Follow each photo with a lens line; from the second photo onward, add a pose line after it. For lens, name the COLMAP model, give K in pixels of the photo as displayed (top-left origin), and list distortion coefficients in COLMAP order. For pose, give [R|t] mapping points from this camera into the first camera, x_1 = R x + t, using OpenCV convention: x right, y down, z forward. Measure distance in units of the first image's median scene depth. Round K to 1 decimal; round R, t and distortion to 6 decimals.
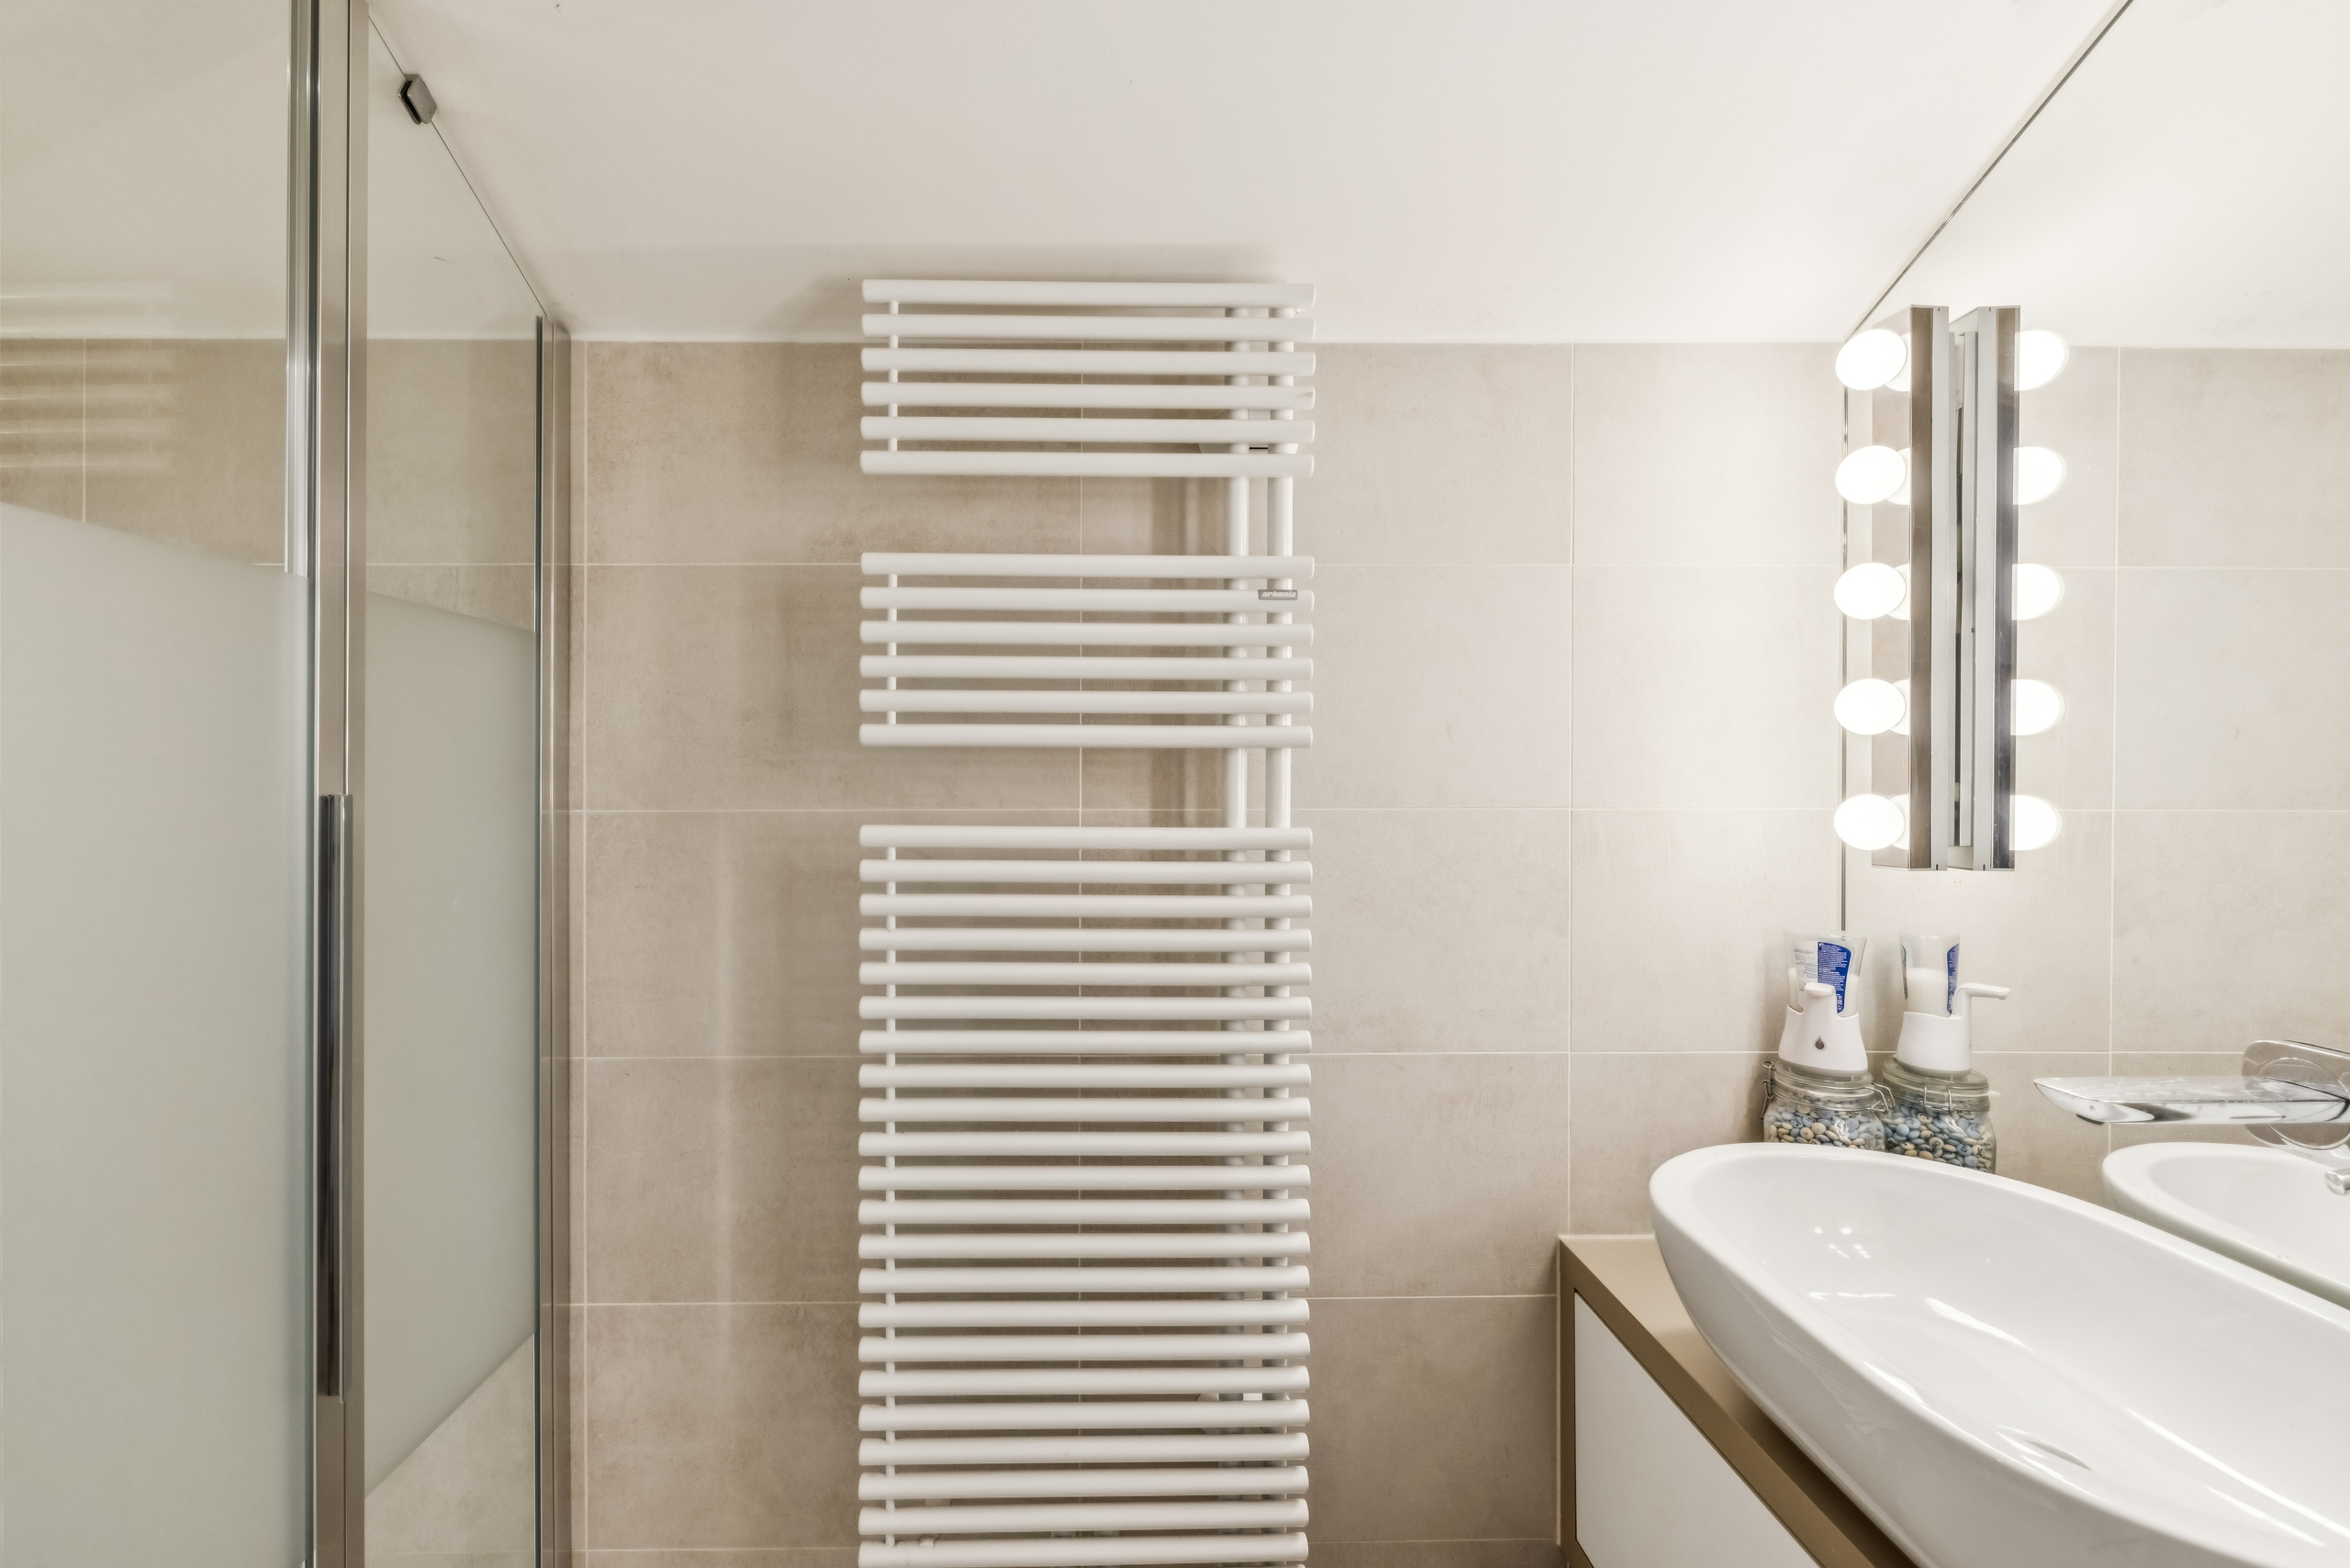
lens RADIAL K [[1013.8, 0, 1174.8], [0, 1013.8, 782.4], [0, 0, 1]] dist [0.000058, 0.000063]
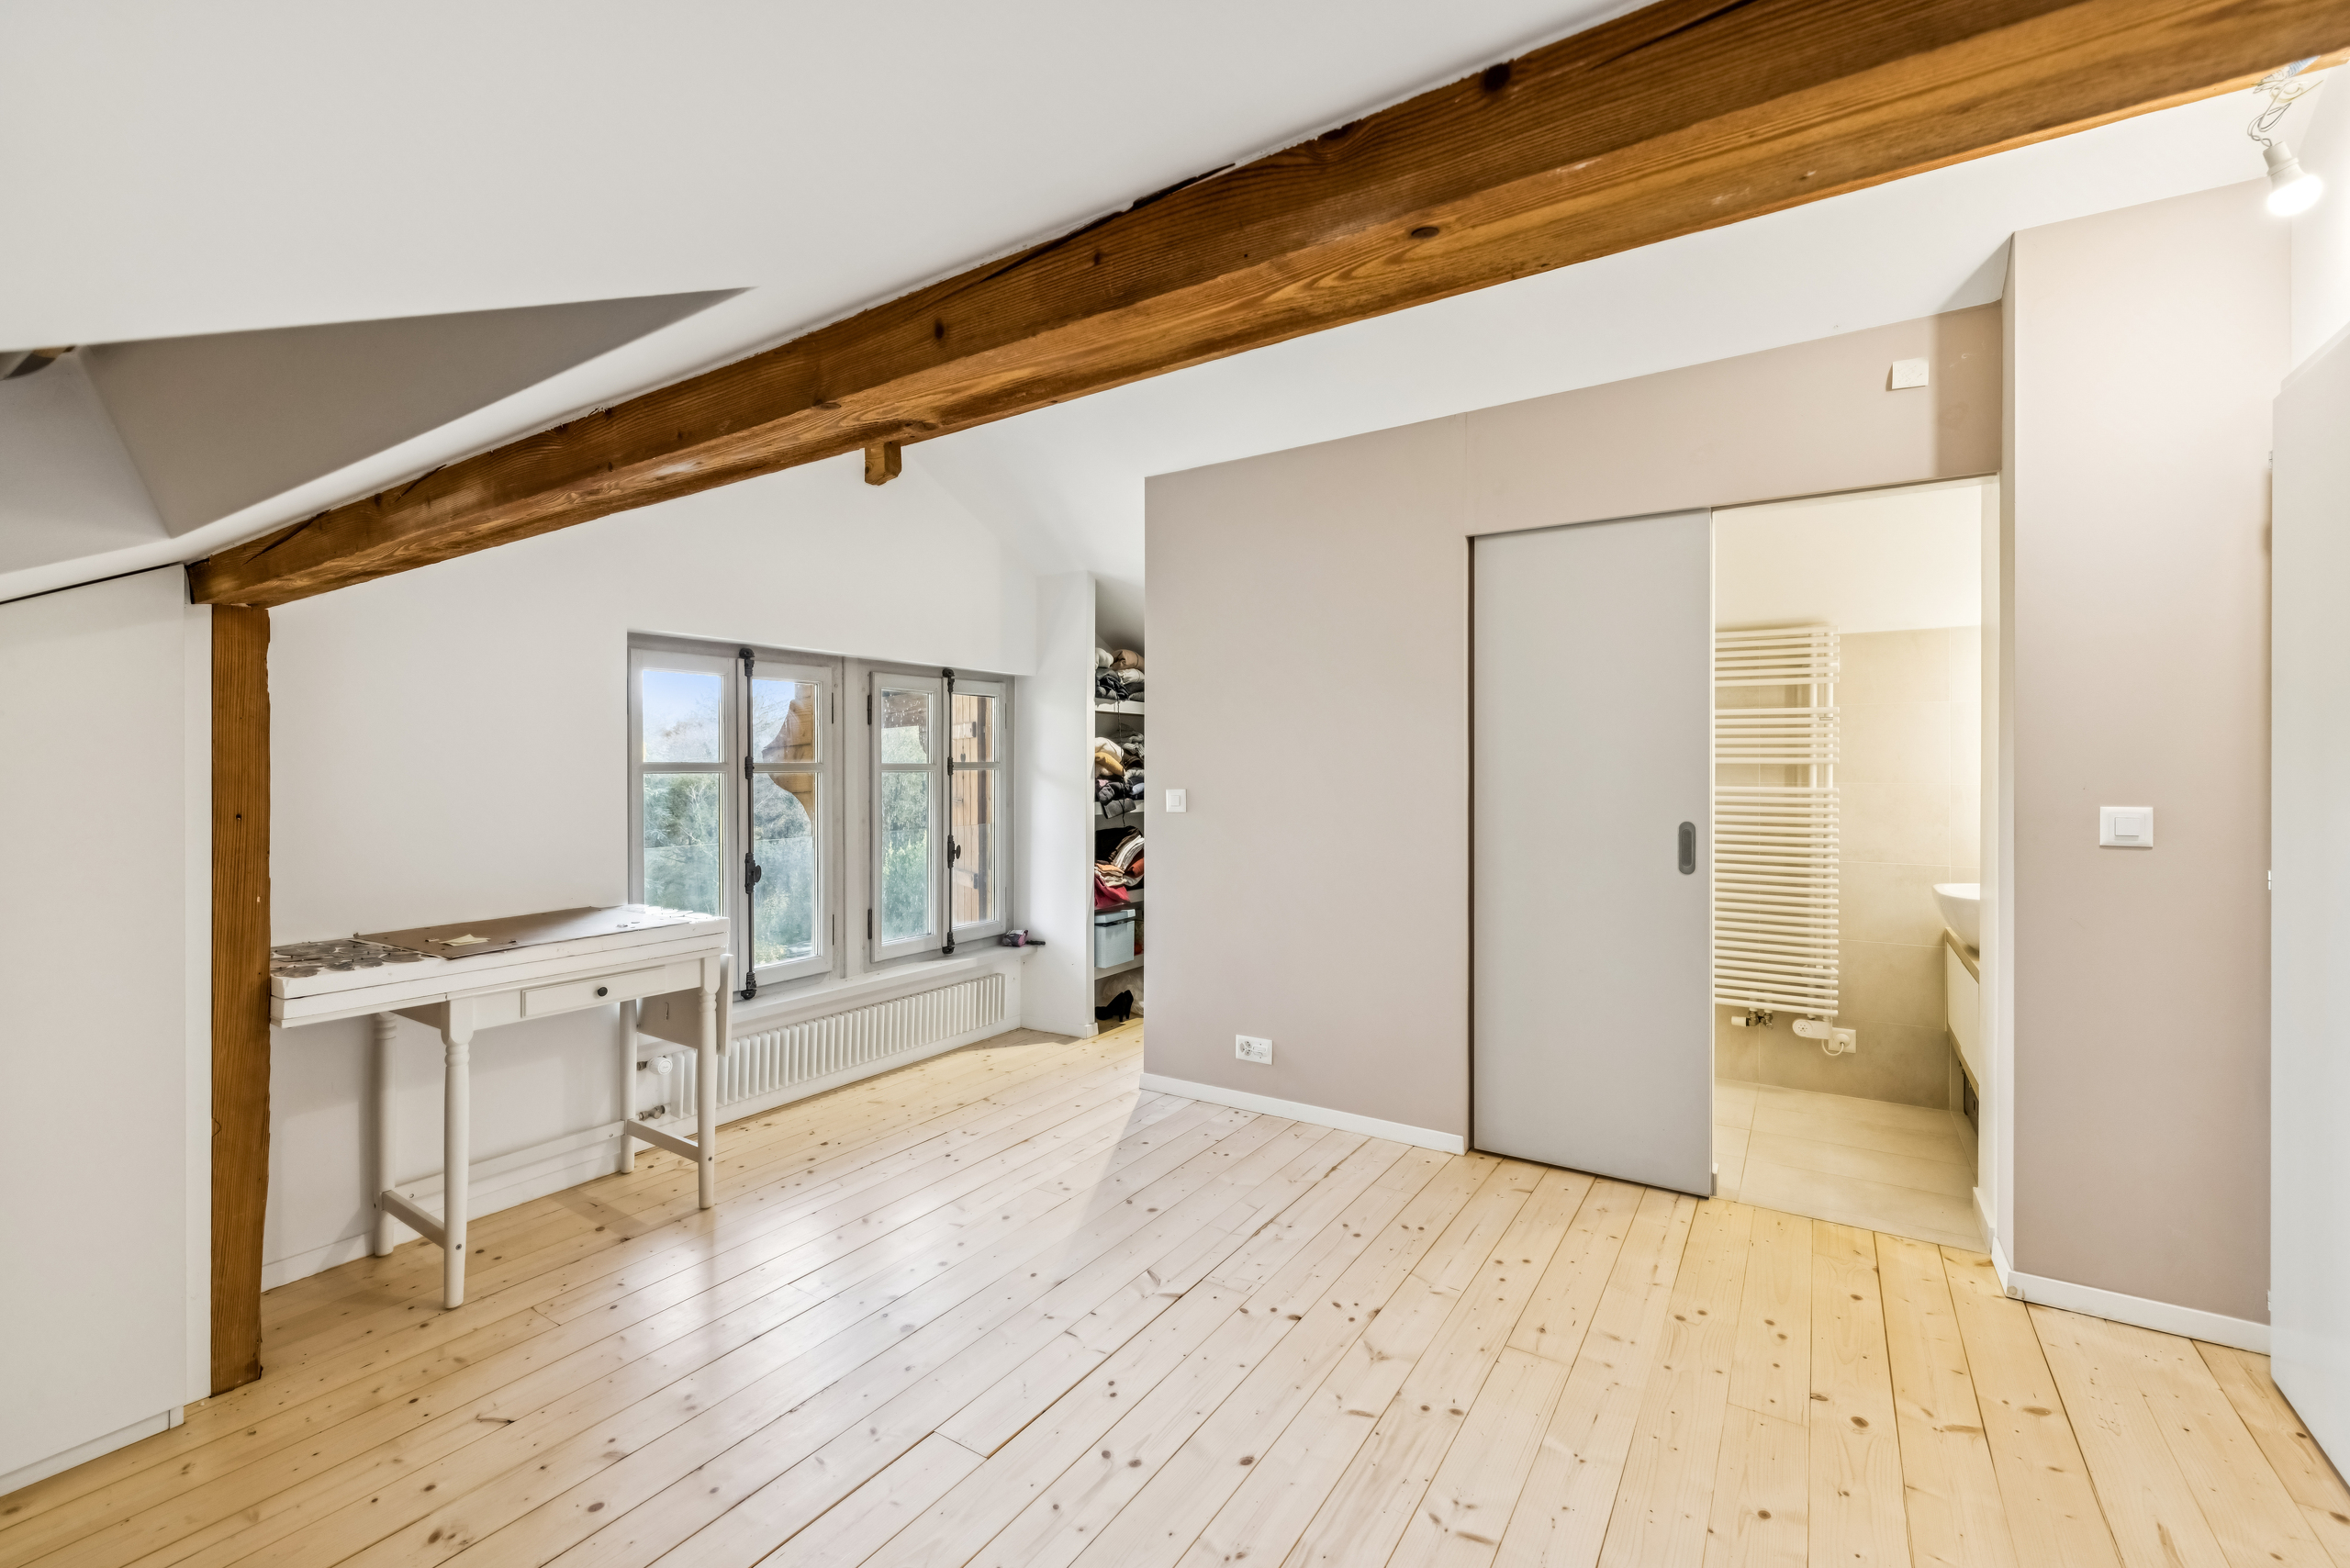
lens RADIAL K [[1013.8, 0, 1178.1], [0, 1013.8, 789.7], [0, 0, 1]] dist [0.000058, 0.000063]
pose [[0.880949, -0.001296, -0.473210, -0.203912], [0.000906, 0.999999, -0.001052, 0.053245], [0.473210, 0.000498, 0.880949, -2.982936]]
